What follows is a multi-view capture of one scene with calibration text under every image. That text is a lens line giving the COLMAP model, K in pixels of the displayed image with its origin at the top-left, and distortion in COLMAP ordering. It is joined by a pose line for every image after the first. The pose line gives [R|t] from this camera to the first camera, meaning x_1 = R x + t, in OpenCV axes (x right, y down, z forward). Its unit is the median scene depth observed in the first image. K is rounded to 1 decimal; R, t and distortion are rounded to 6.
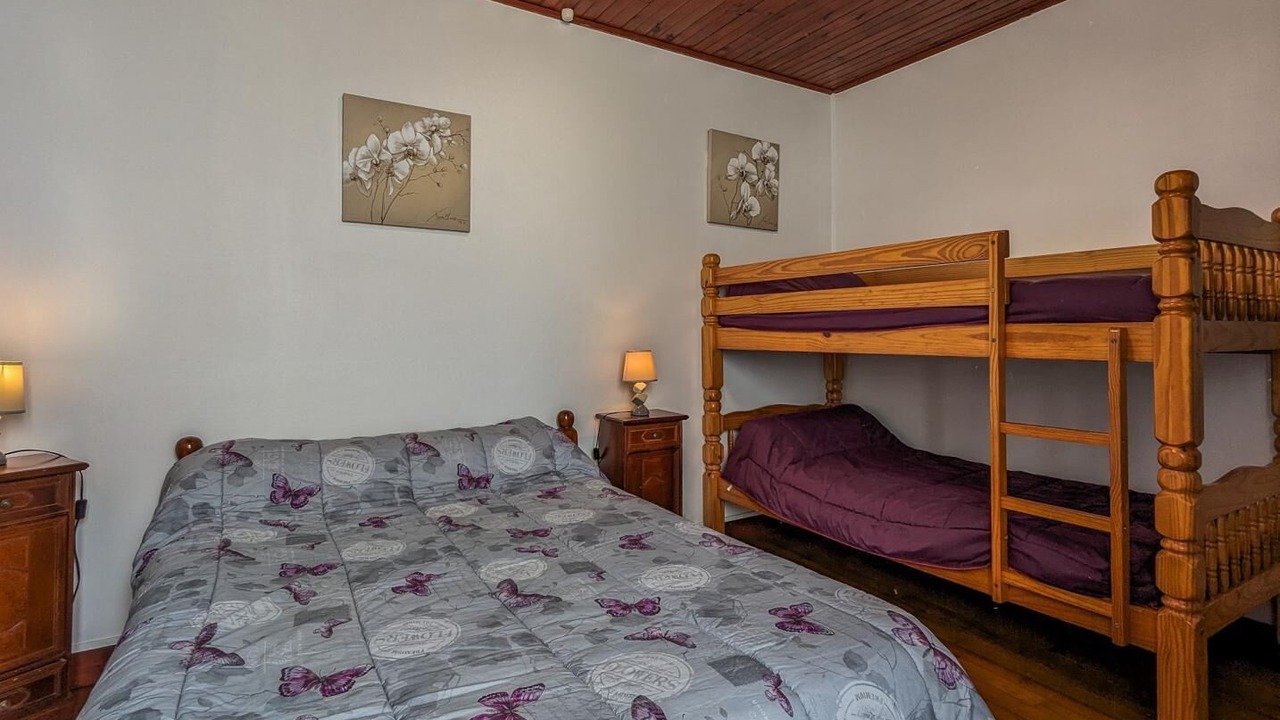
lens RADIAL K [[645.8, 0, 633.6], [0, 645.8, 357.7], [0, 0, 1]] dist [-0.001834, 0.001062]
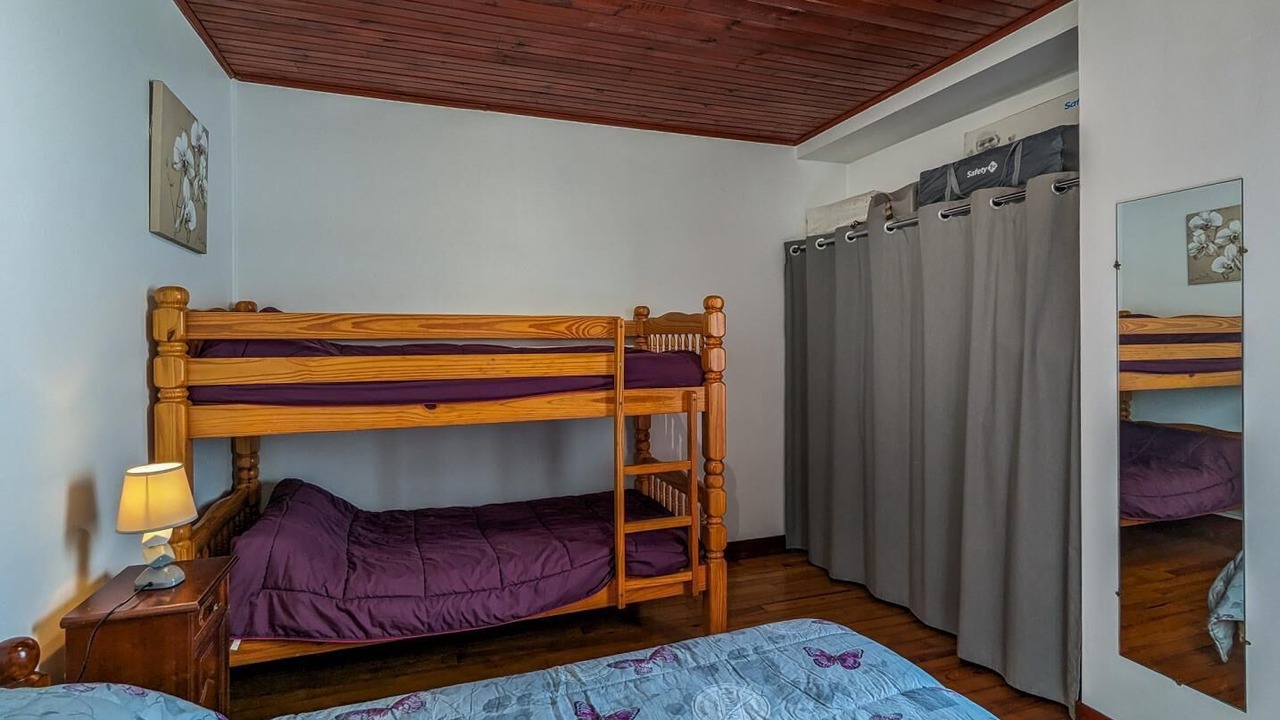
lens RADIAL K [[645.8, 0, 636.4], [0, 645.8, 356.2], [0, 0, 1]] dist [-0.001834, 0.001062]
pose [[0.166156, -0.034540, 0.985494, -0.602198], [0.040012, 0.998799, 0.028260, -0.137145], [-0.985287, 0.034736, 0.167339, 0.672819]]
